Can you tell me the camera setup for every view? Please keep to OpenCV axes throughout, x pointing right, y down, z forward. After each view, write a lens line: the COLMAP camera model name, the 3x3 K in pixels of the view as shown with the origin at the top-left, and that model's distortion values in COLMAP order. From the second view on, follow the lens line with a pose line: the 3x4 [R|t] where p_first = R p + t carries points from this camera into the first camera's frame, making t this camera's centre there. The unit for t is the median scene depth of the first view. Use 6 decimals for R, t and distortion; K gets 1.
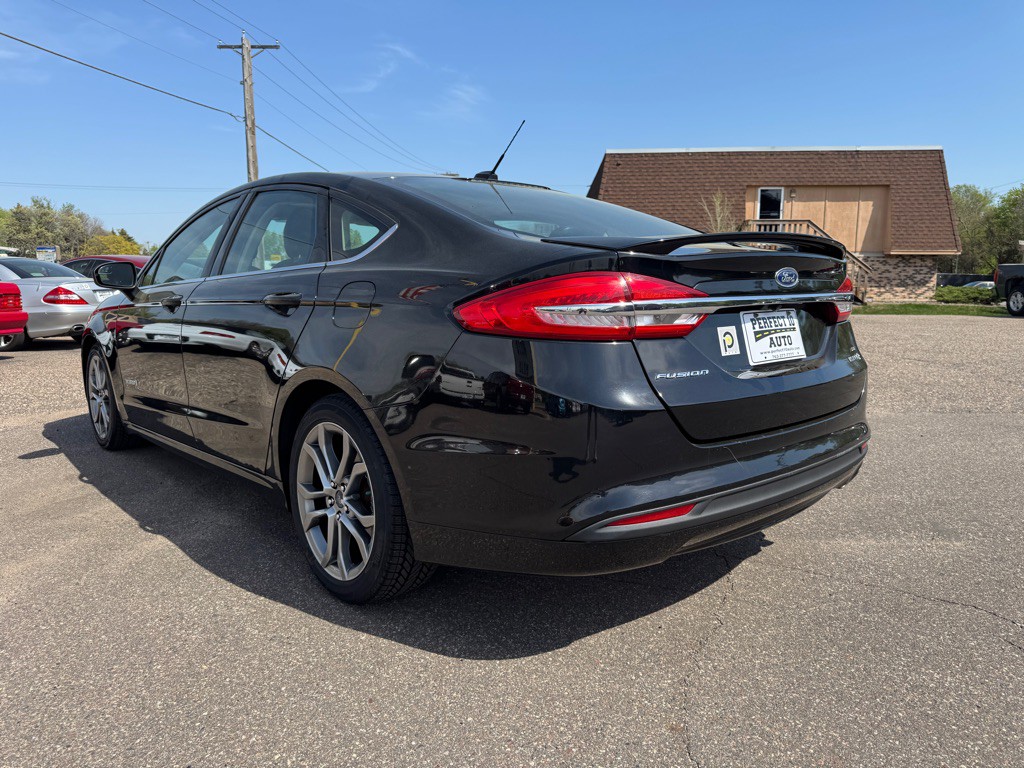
lens RADIAL K [[749.0, 0, 512.0], [0, 749.0, 384.0], [0, 0, 1]] dist [-0.004258, -0.002645]
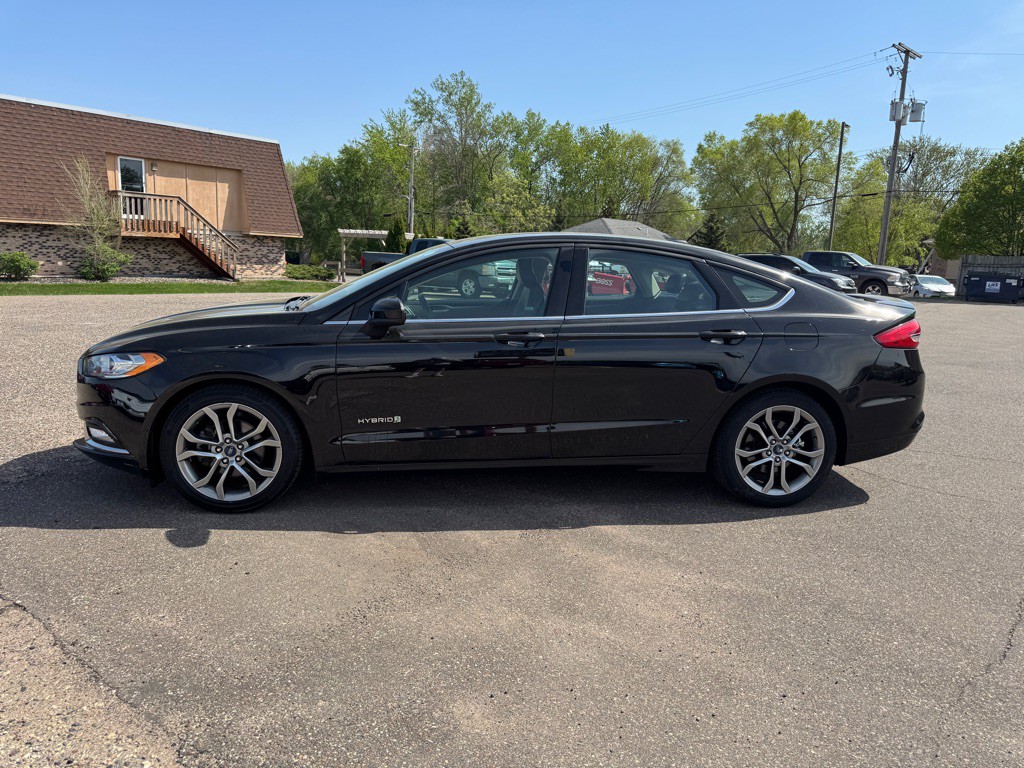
lens RADIAL K [[733.9, 0, 513.8], [0, 733.9, 400.3], [0, 0, 1]] dist [0.061129, -0.080557]
pose [[0.578804, -0.134694, 0.804266, -0.179153], [0.080632, 0.990884, 0.107919, -0.017700], [-0.811471, 0.002386, 0.584388, 0.046376]]
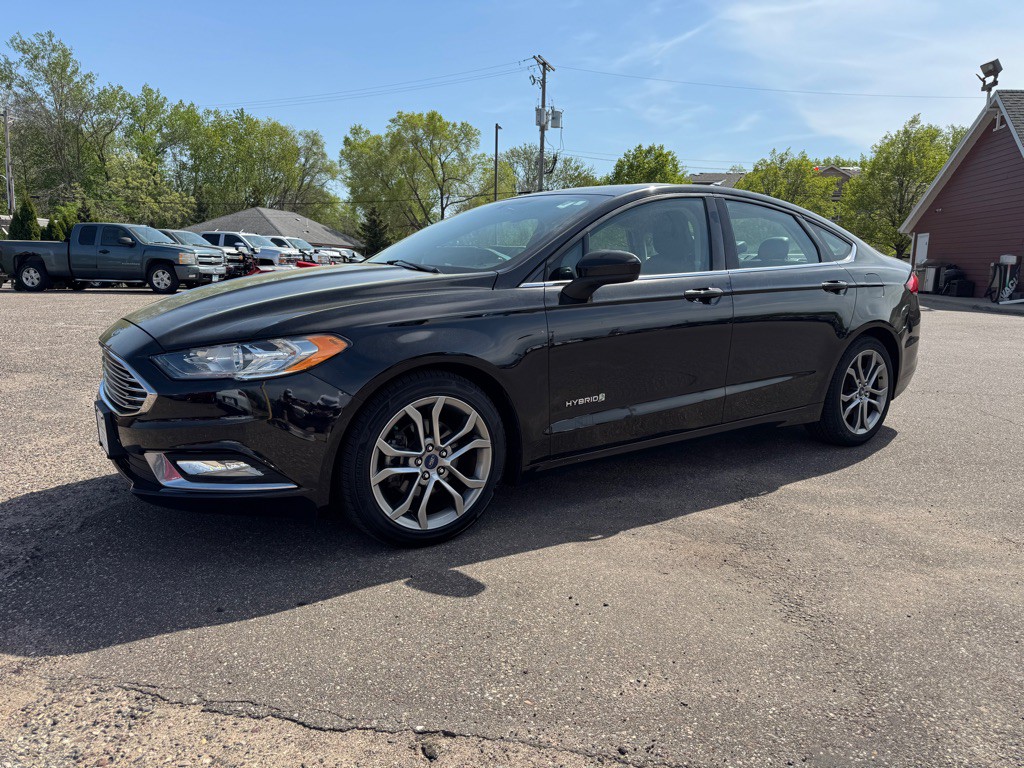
lens RADIAL K [[733.7, 0, 521.0], [0, 733.7, 387.1], [0, 0, 1]] dist [0.068222, -0.061368]
pose [[0.123009, -0.162150, 0.979069, -0.197285], [0.122905, 0.981456, 0.147103, -0.021408], [-0.984766, 0.102237, 0.140657, 0.146656]]
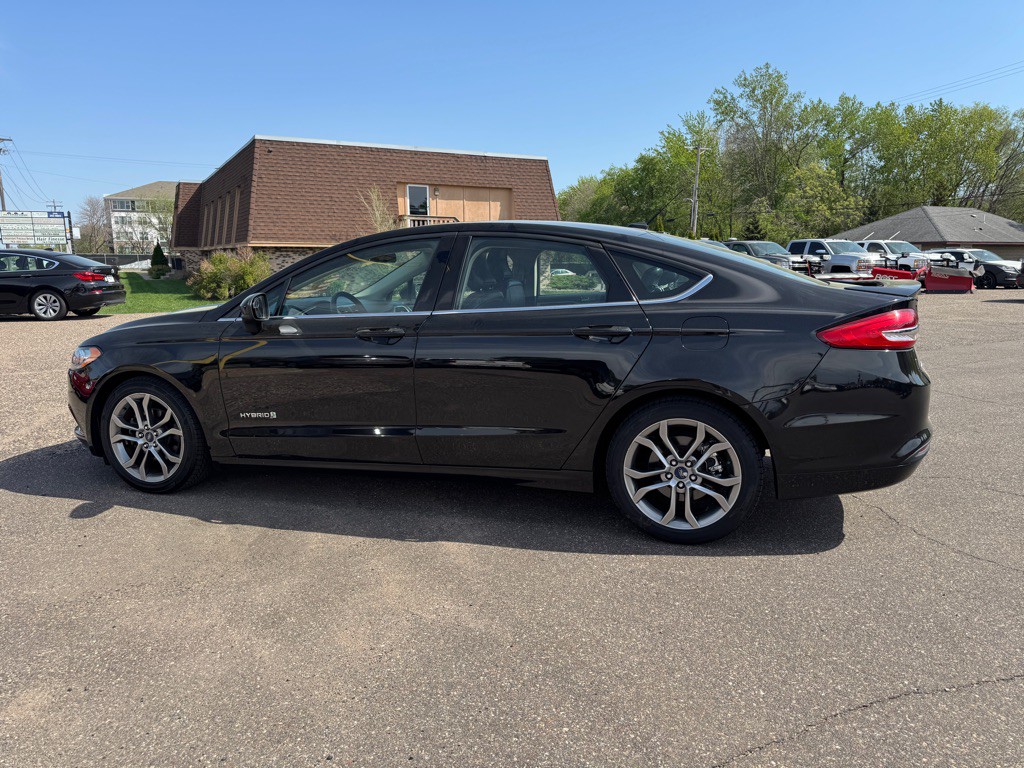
lens RADIAL K [[733.9, 0, 513.8], [0, 733.9, 400.3], [0, 0, 1]] dist [0.061129, -0.080557]
pose [[0.857481, -0.101282, 0.504449, -0.108995], [0.079538, 0.994742, 0.064519, -0.008729], [-0.508331, -0.015201, 0.861028, -0.001945]]
